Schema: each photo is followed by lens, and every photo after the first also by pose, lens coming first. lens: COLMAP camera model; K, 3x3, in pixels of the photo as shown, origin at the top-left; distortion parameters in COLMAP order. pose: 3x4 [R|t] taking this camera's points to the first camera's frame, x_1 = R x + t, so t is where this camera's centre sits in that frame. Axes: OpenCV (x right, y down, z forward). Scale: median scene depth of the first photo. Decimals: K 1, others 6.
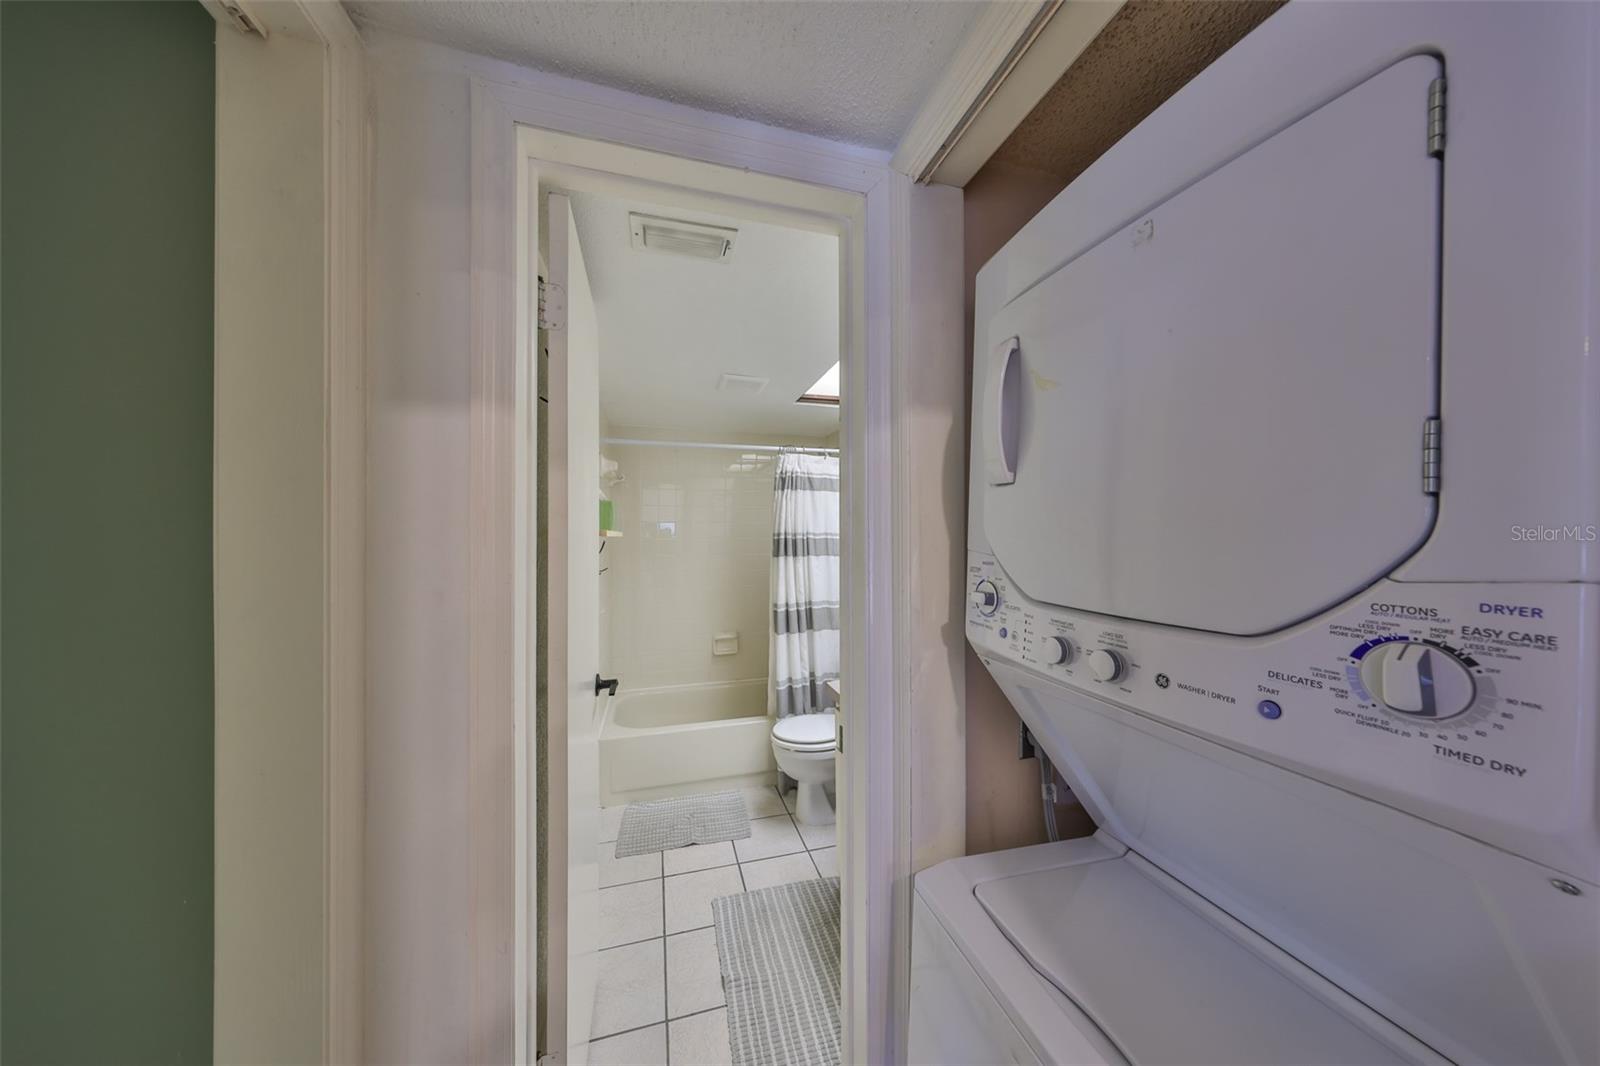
lens RADIAL K [[491.7, 0, 799.1], [0, 491.7, 532.4], [0, 0, 1]] dist [0.000246, 0.000141]
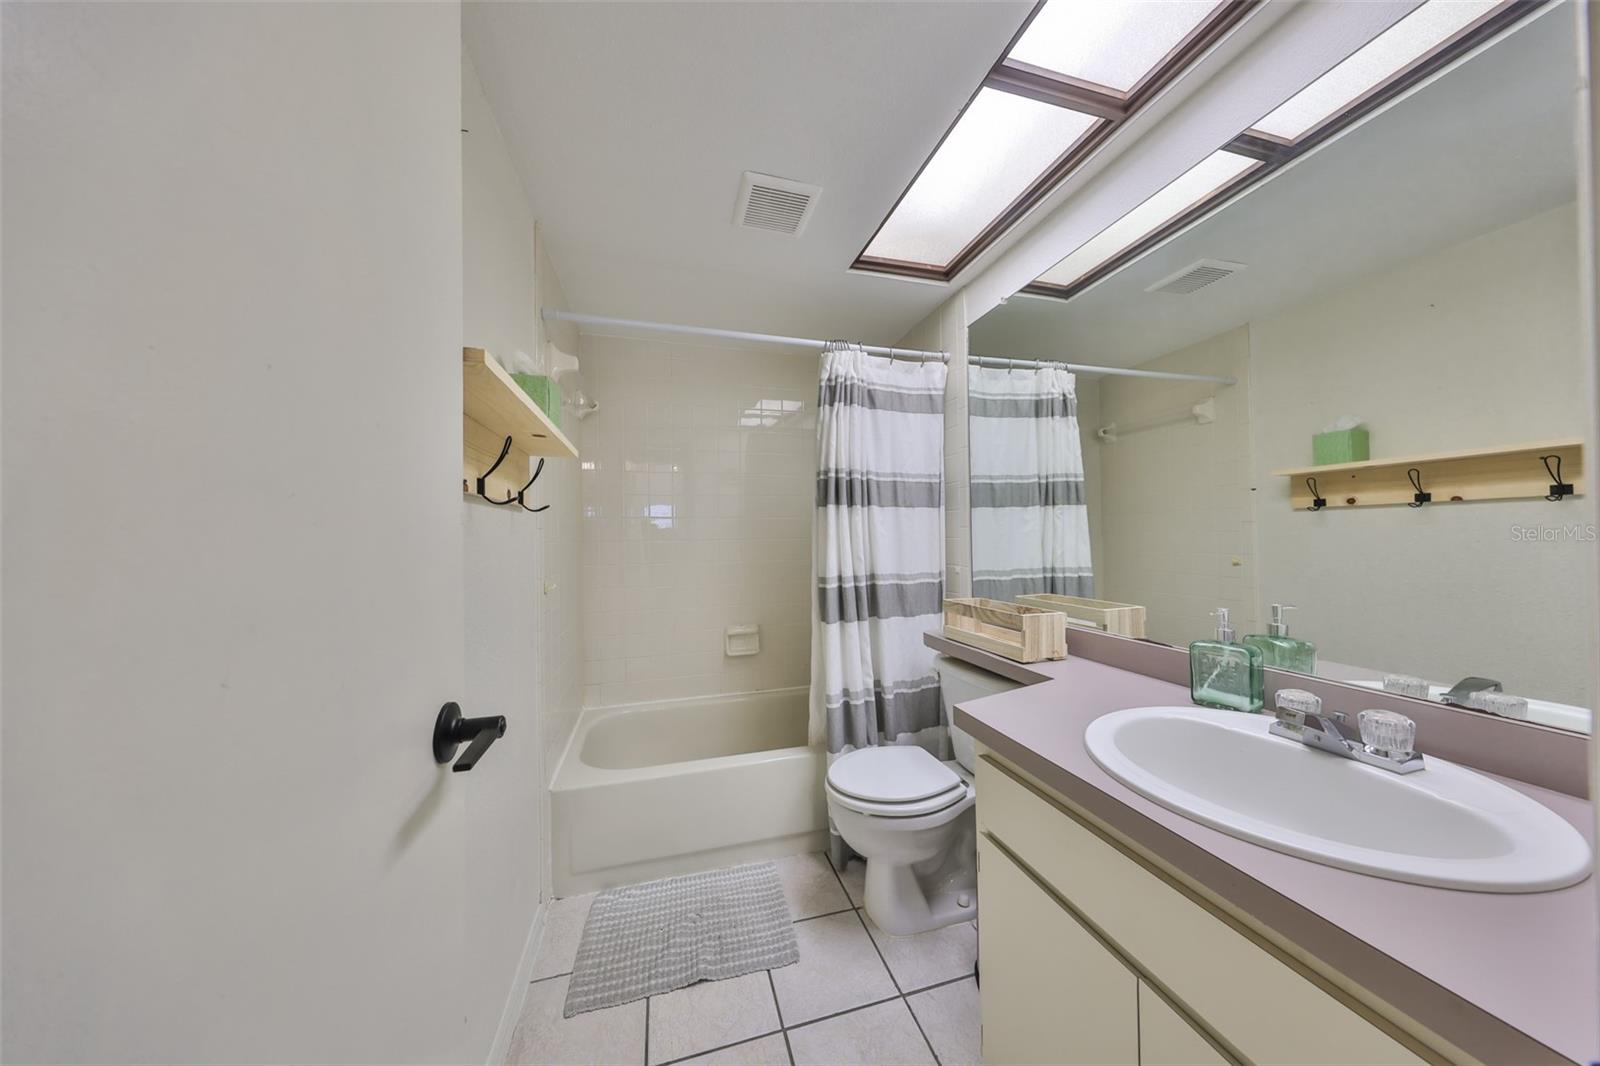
lens RADIAL K [[491.7, 0, 800.3], [0, 491.7, 538.7], [0, 0, 1]] dist [0.000246, 0.000141]
pose [[0.999934, -0.009370, -0.006579, -0.072820], [0.009425, 0.999921, 0.008360, 0.087645], [0.006500, -0.008422, 0.999943, 0.342754]]
